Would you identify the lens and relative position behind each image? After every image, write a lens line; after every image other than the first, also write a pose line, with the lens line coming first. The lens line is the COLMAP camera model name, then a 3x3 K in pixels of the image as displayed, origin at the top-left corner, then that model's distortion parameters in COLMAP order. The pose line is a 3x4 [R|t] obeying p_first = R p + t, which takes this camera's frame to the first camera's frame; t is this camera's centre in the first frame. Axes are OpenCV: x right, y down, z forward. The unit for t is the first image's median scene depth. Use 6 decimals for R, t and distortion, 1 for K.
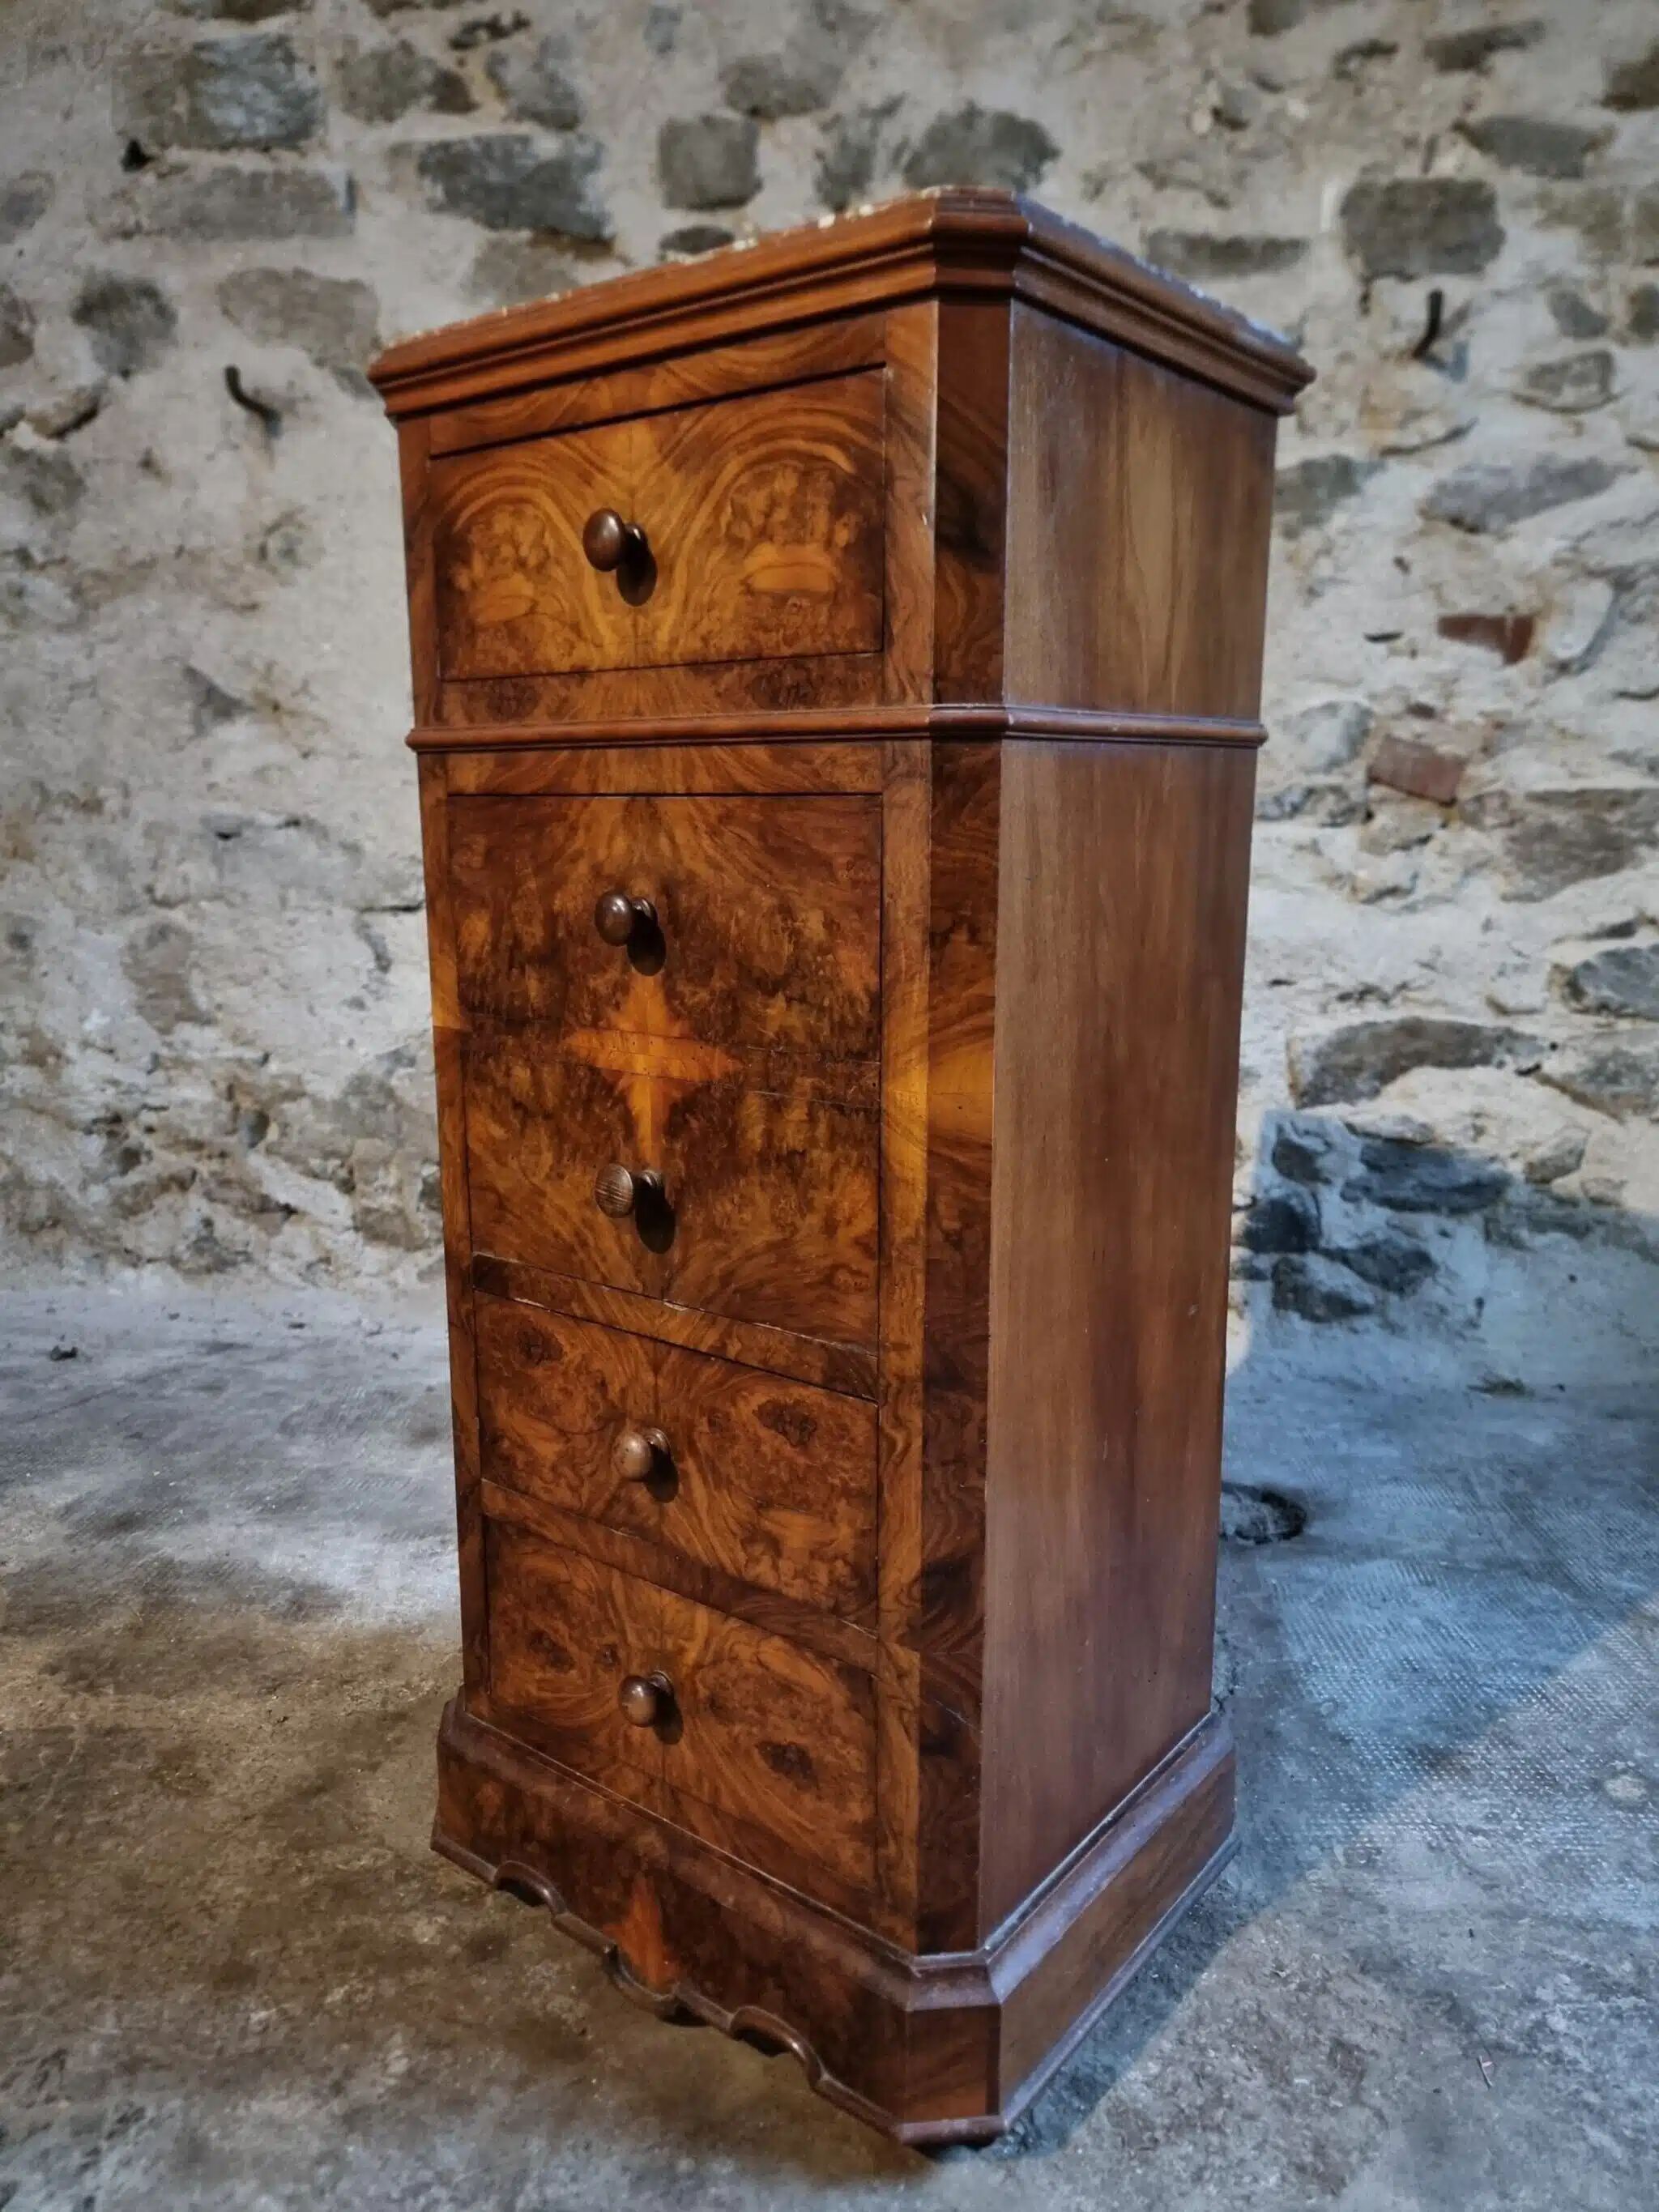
lens RADIAL K [[1592.6, 0, 834.3], [0, 1592.6, 1129.1], [0, 0, 1]] dist [0.064032, -0.055891]
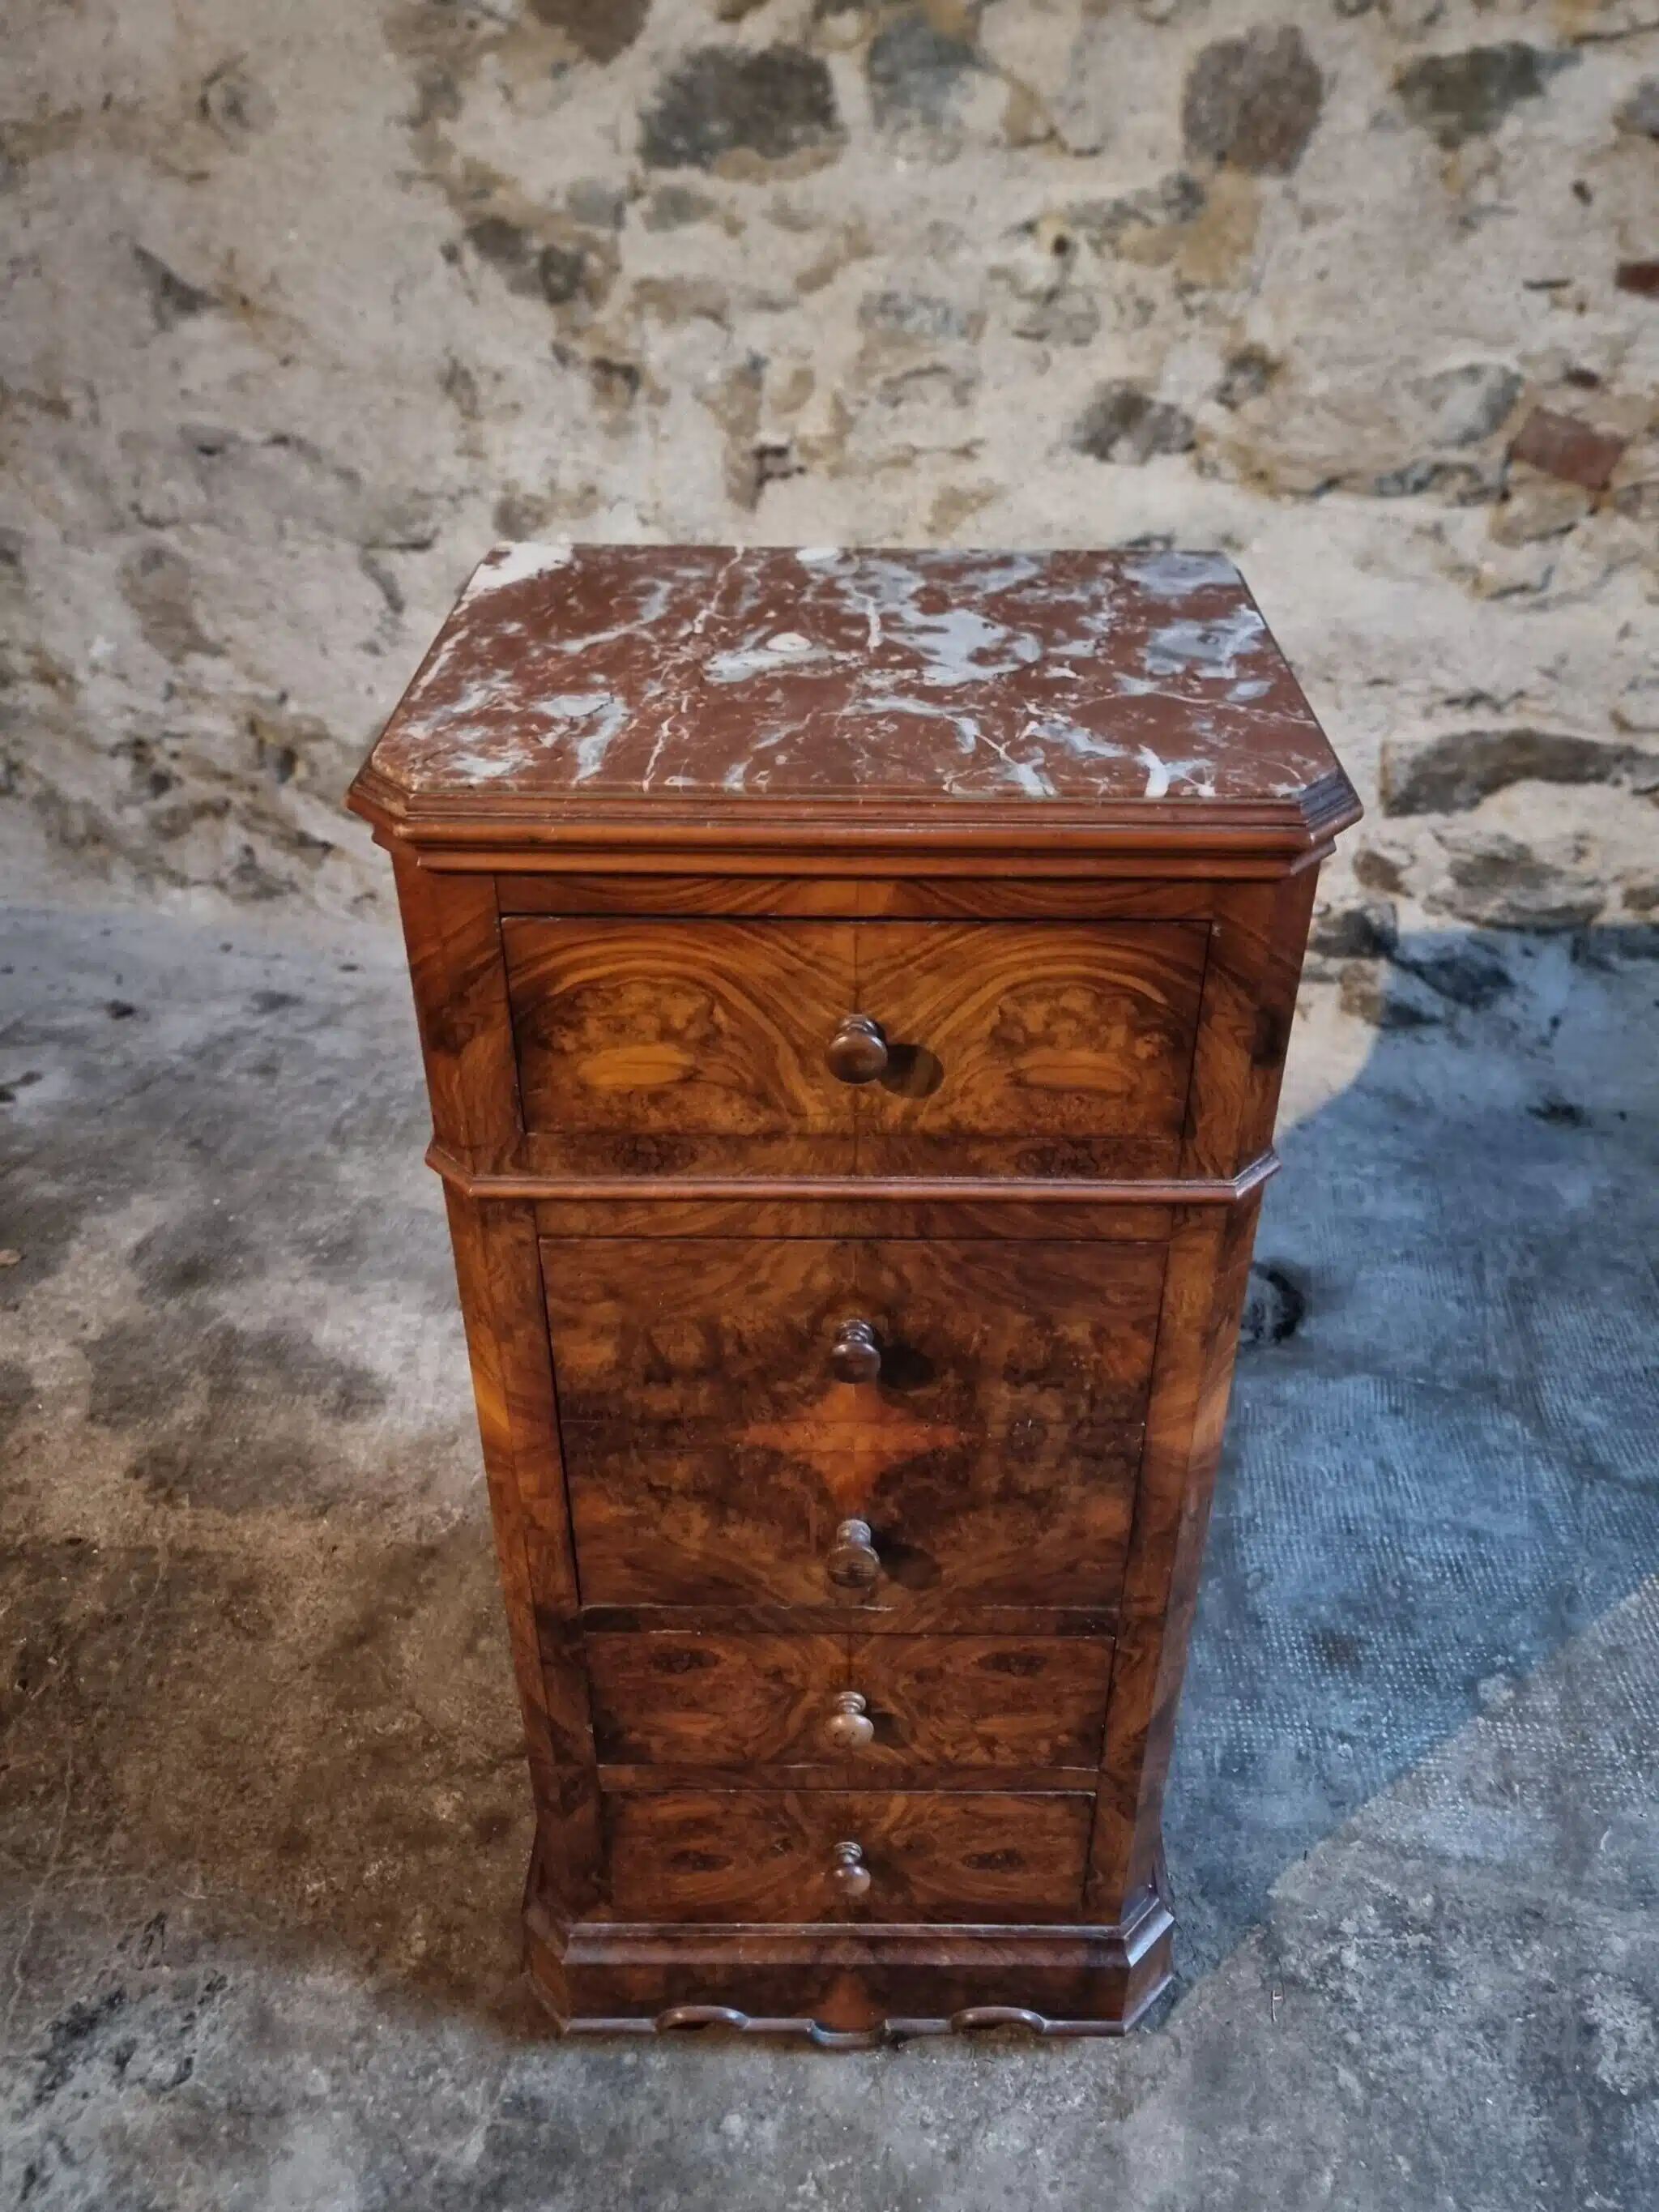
lens RADIAL K [[1767.2, 0, 885.1], [0, 1767.2, 1048.1], [0, 0, 1]] dist [0.048095, -0.034693]
pose [[0.997441, 0.034712, -0.062505, 0.077168], [-0.008585, 0.926059, 0.377281, -0.291305], [0.070979, -0.375778, 0.923987, -0.007789]]
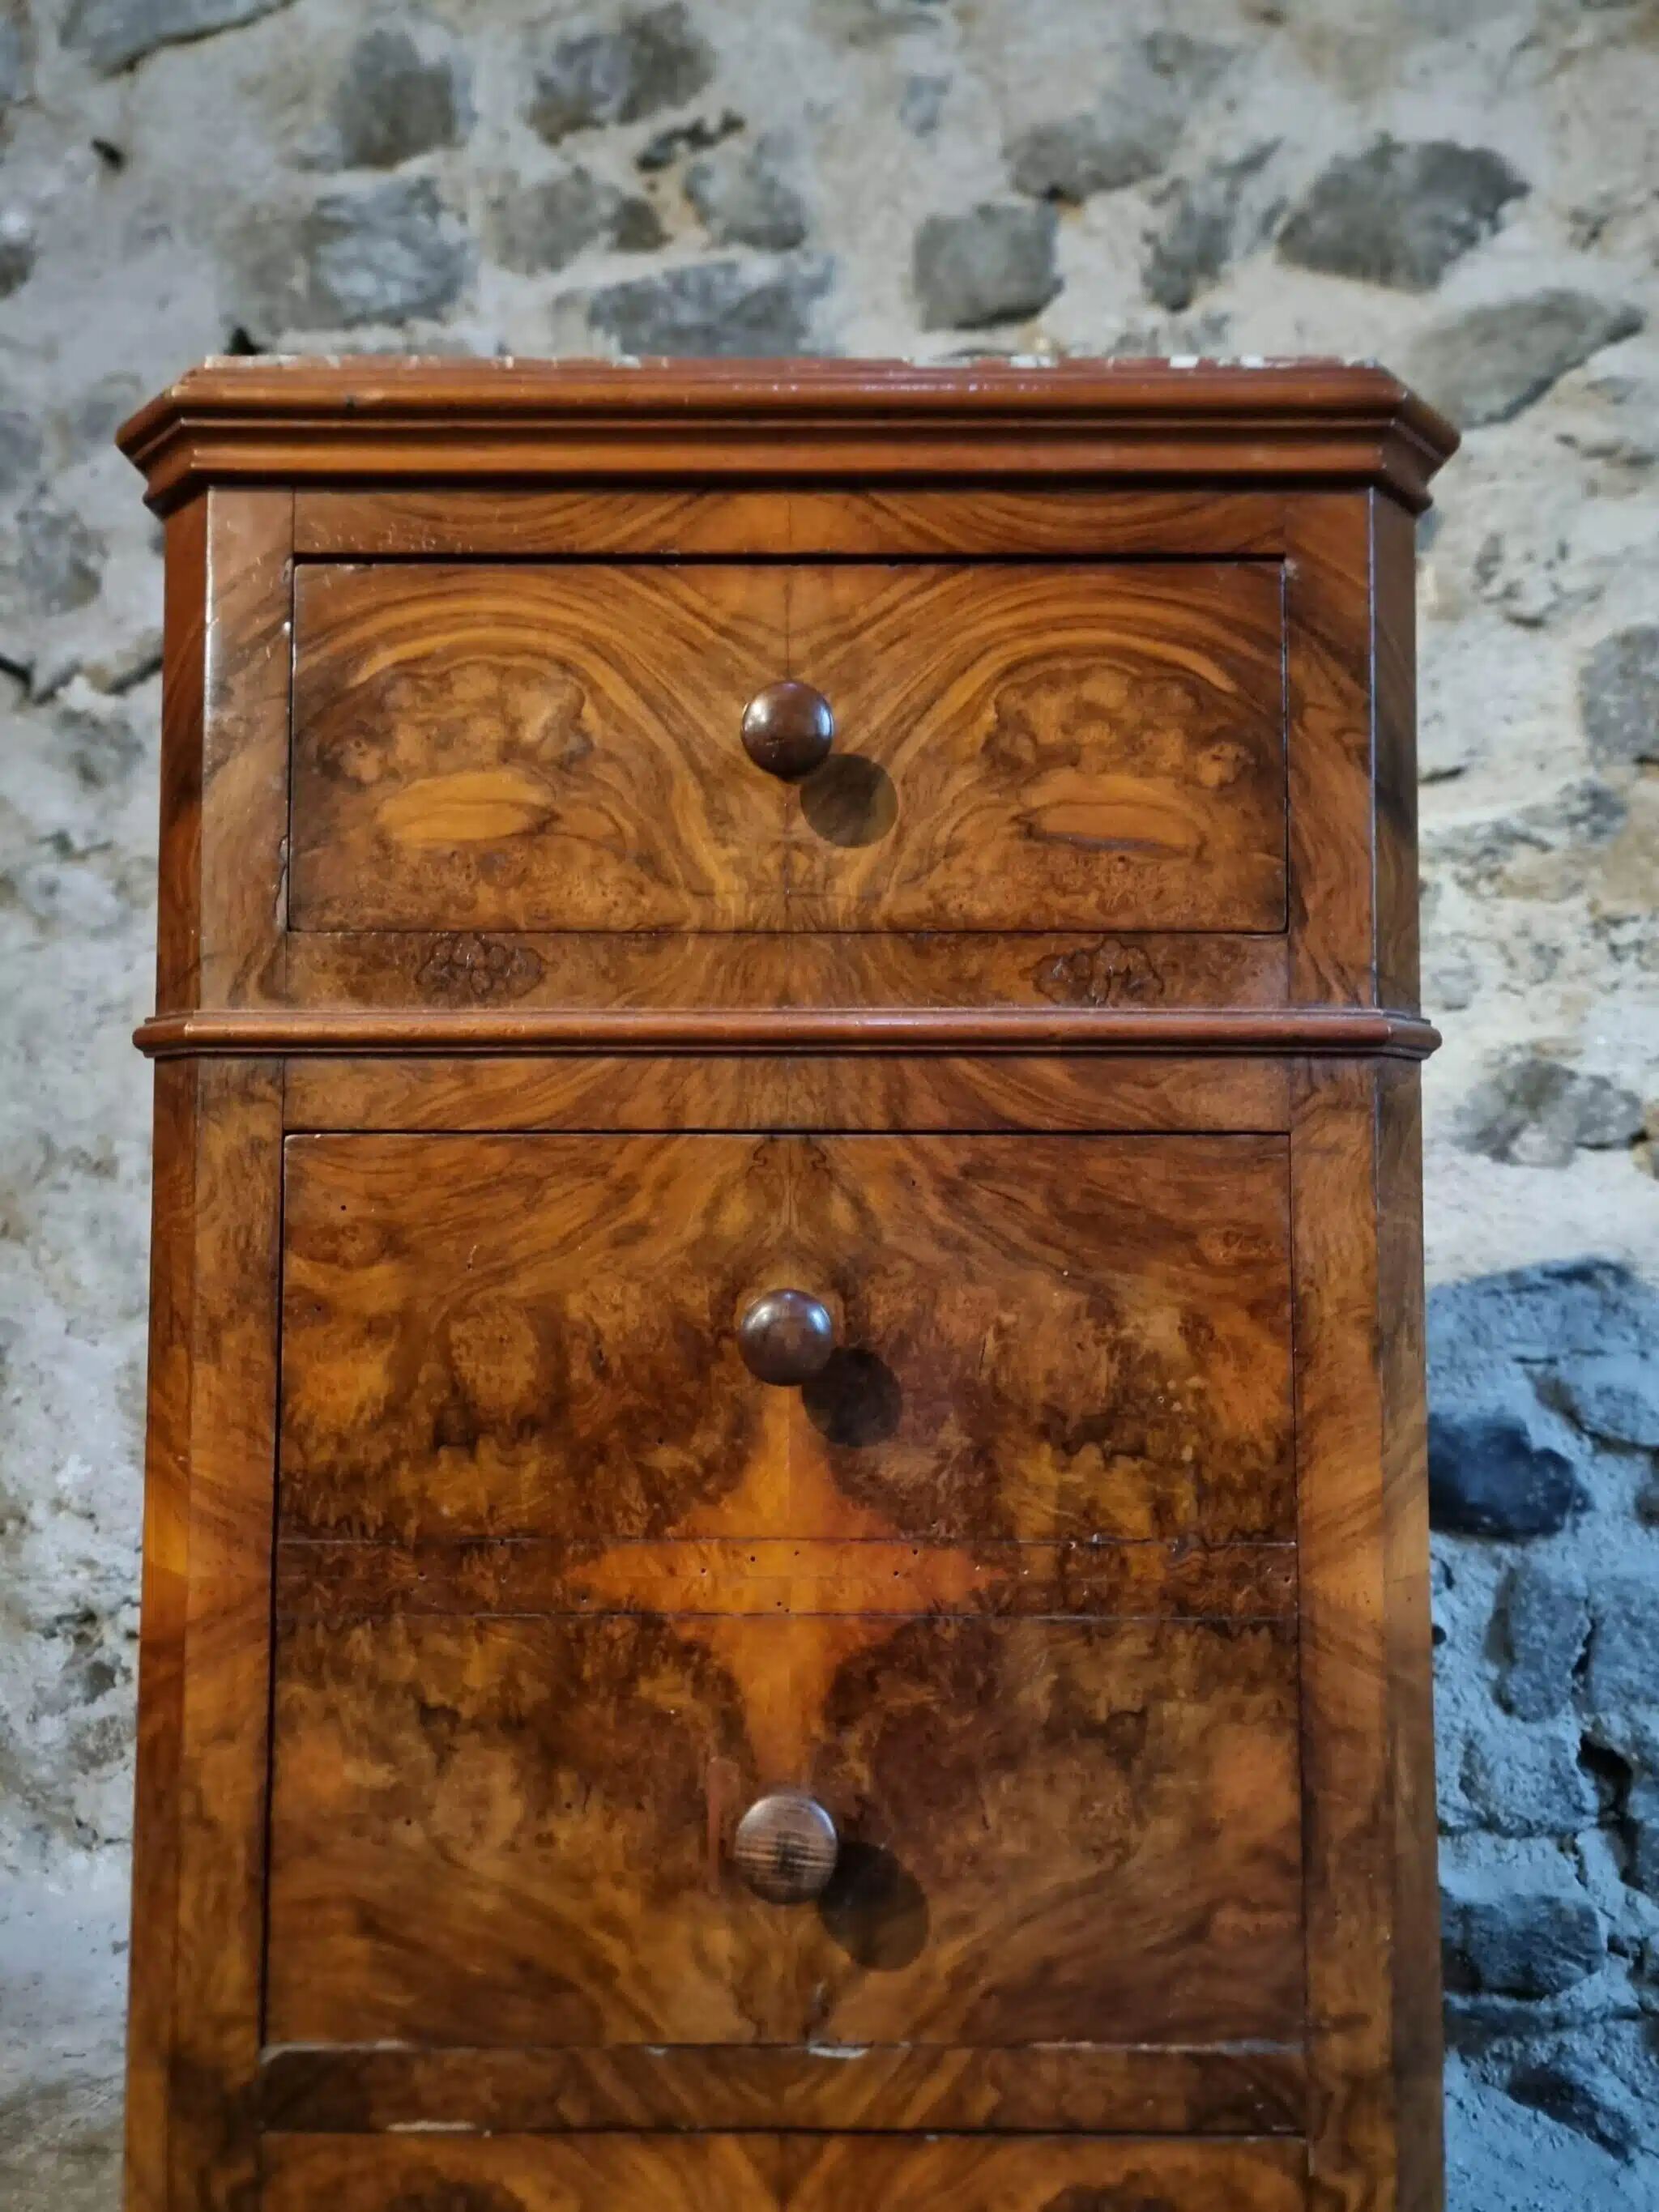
lens RADIAL K [[1670.1, 0, 798.4], [0, 1670.1, 1118.2], [0, 0, 1]] dist [0.036353, -0.007982]
pose [[0.985403, -0.000941, -0.170238, -0.034489], [-0.038608, 0.972694, -0.228858, -0.072914], [0.165805, 0.232089, 0.958459, 0.385133]]
